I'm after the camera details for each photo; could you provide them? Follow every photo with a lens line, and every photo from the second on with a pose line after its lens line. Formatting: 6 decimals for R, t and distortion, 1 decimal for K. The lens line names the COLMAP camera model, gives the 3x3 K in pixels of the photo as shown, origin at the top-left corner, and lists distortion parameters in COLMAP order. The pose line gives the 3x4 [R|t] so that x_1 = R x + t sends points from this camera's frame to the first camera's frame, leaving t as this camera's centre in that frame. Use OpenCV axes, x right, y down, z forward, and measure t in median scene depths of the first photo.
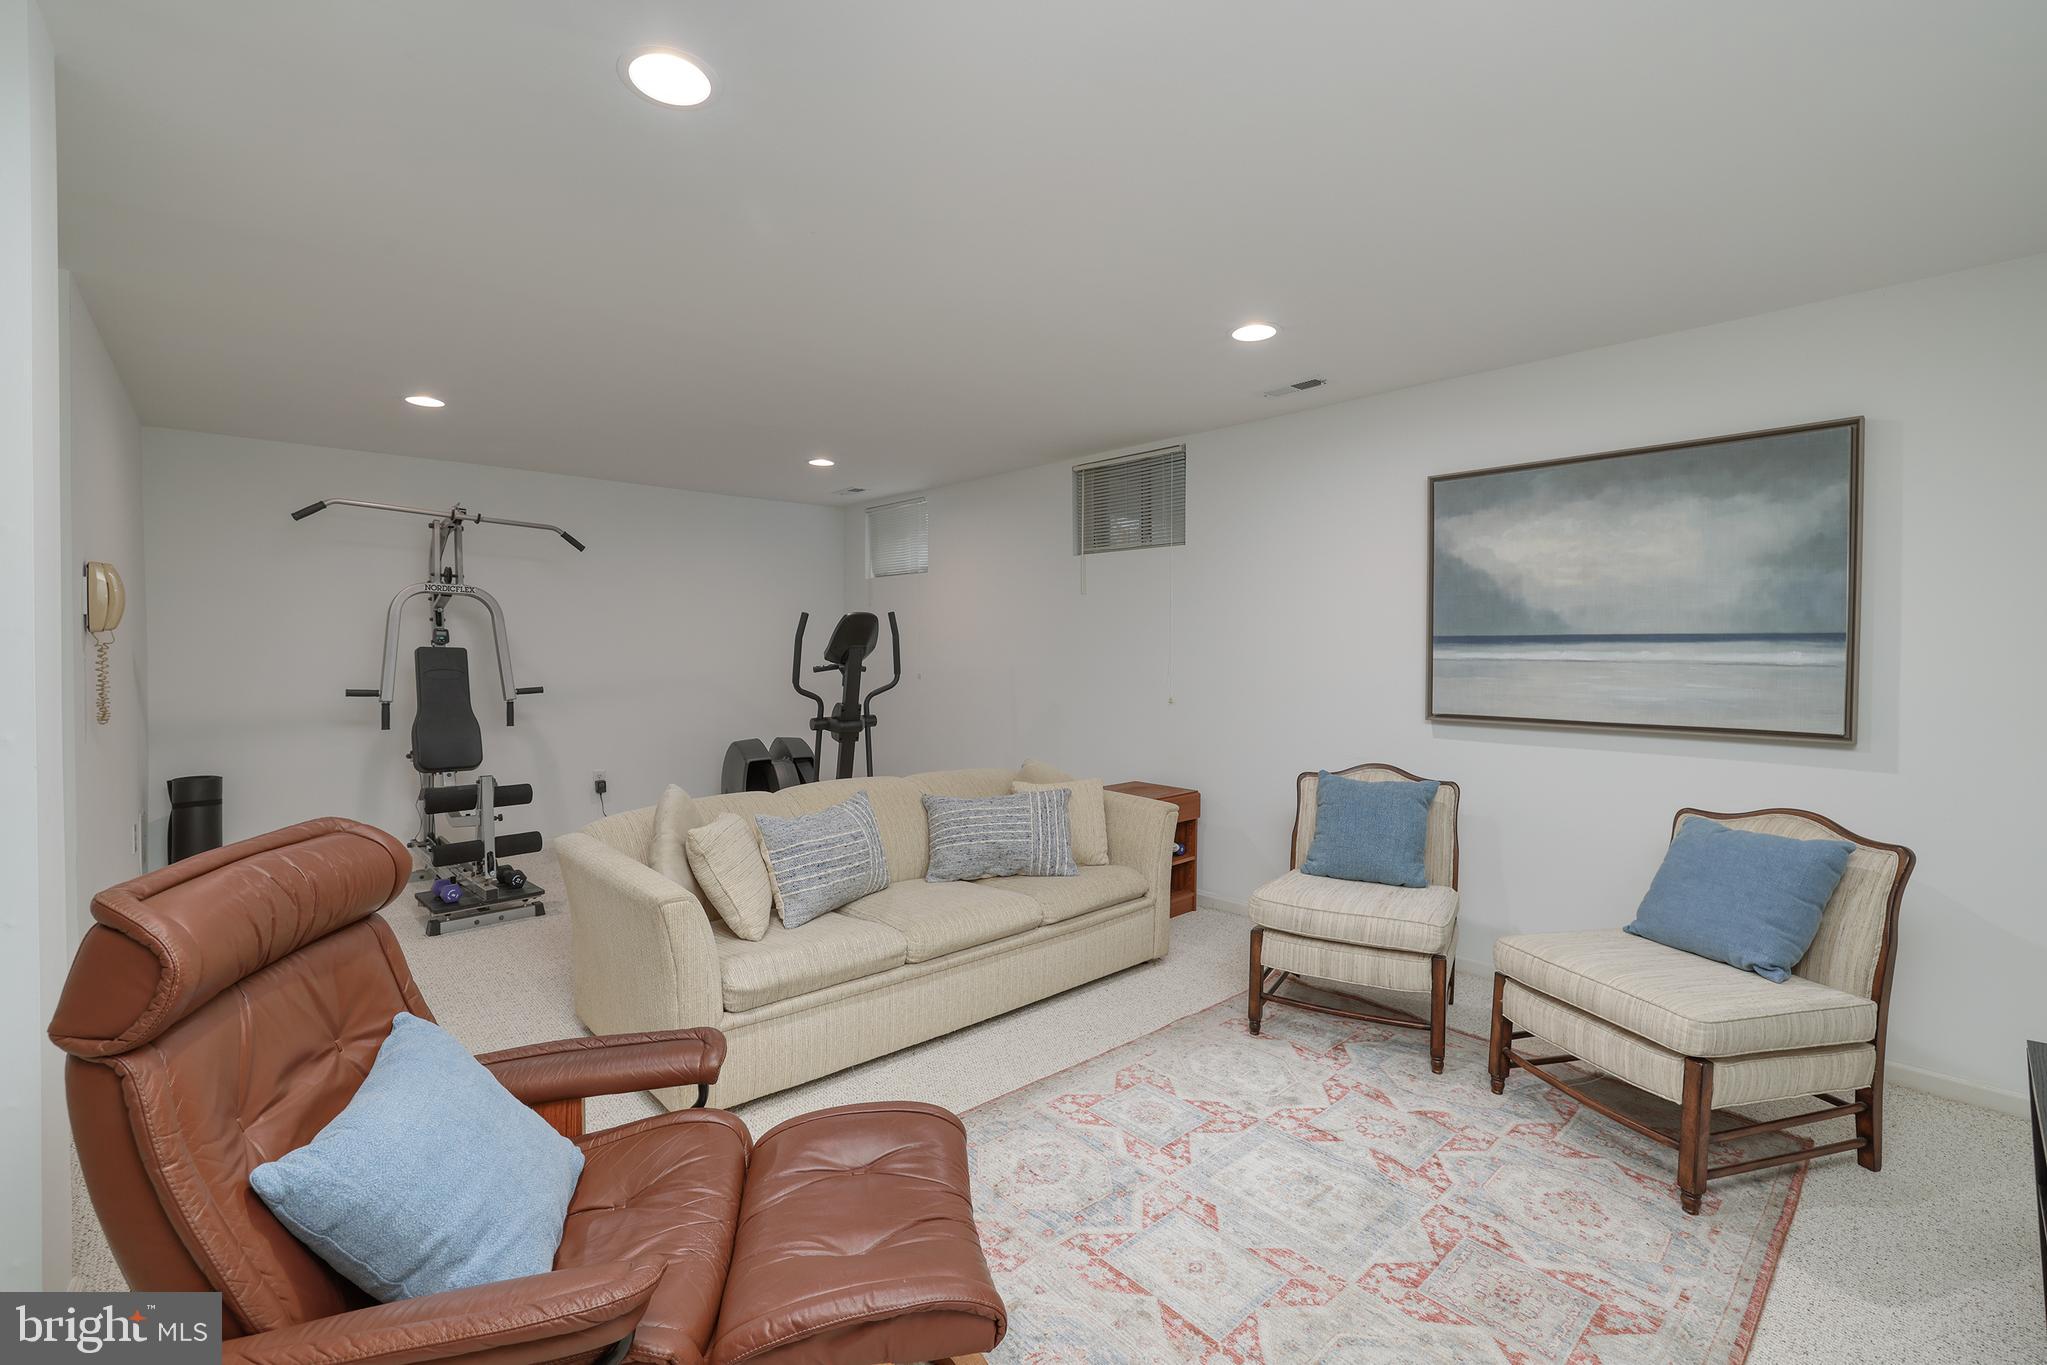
lens RADIAL K [[873.0, 0, 1020.1], [0, 873.0, 671.9], [0, 0, 1]] dist [-0.041816, 0.012707]
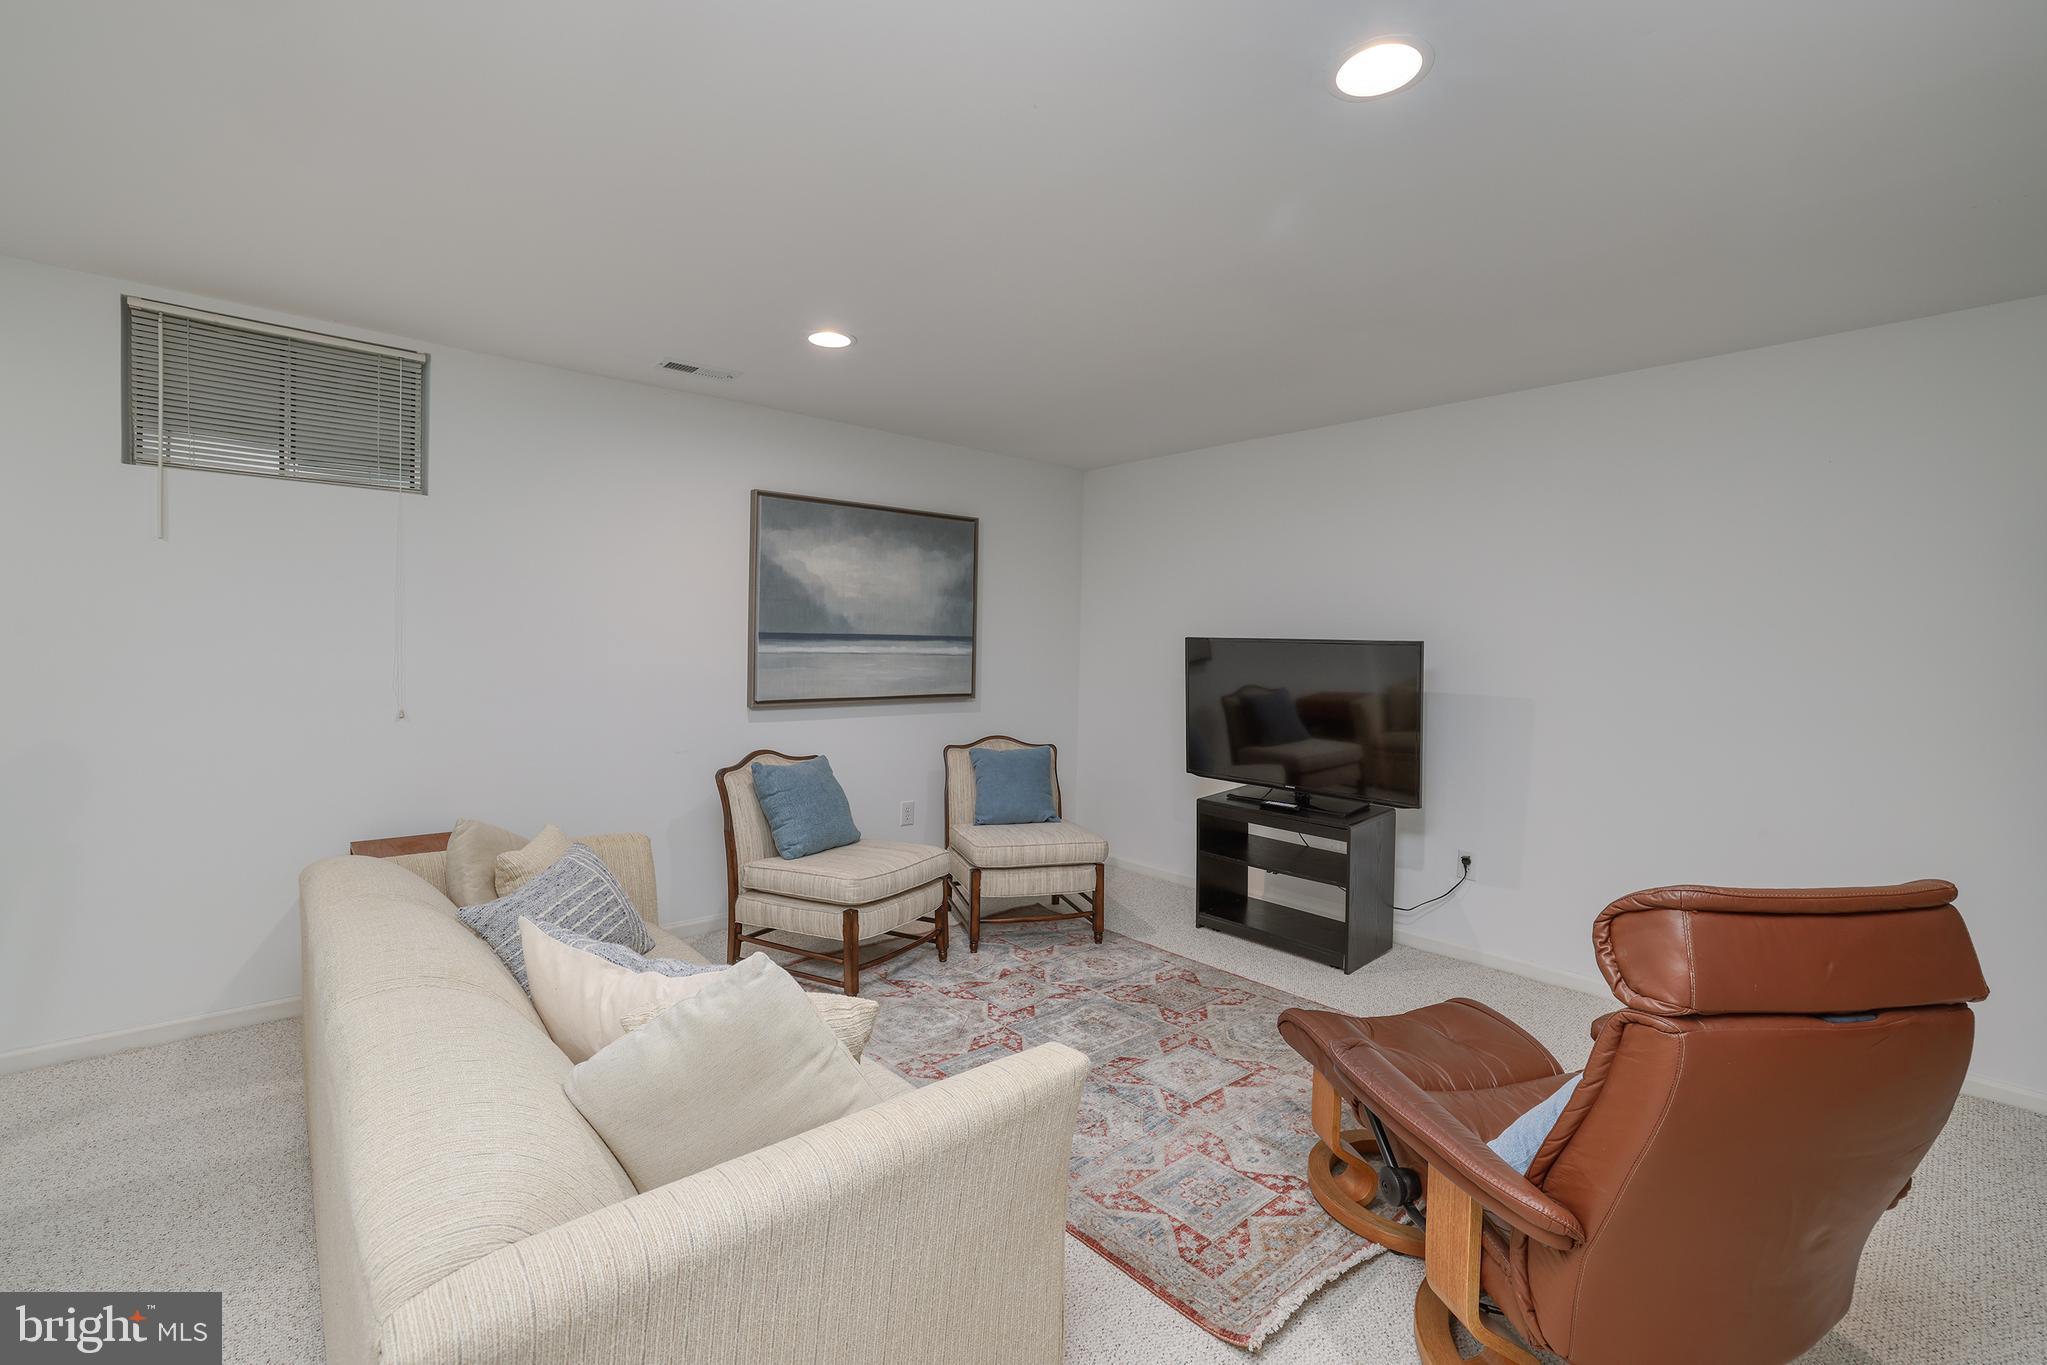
lens RADIAL K [[873.0, 0, 1018.8], [0, 873.0, 672.9], [0, 0, 1]] dist [-0.041816, 0.012707]
pose [[0.015031, -0.042646, 0.998977, -0.821488], [0.005376, 0.999079, 0.042569, -0.044204], [-0.999873, 0.004731, 0.015247, 0.812213]]
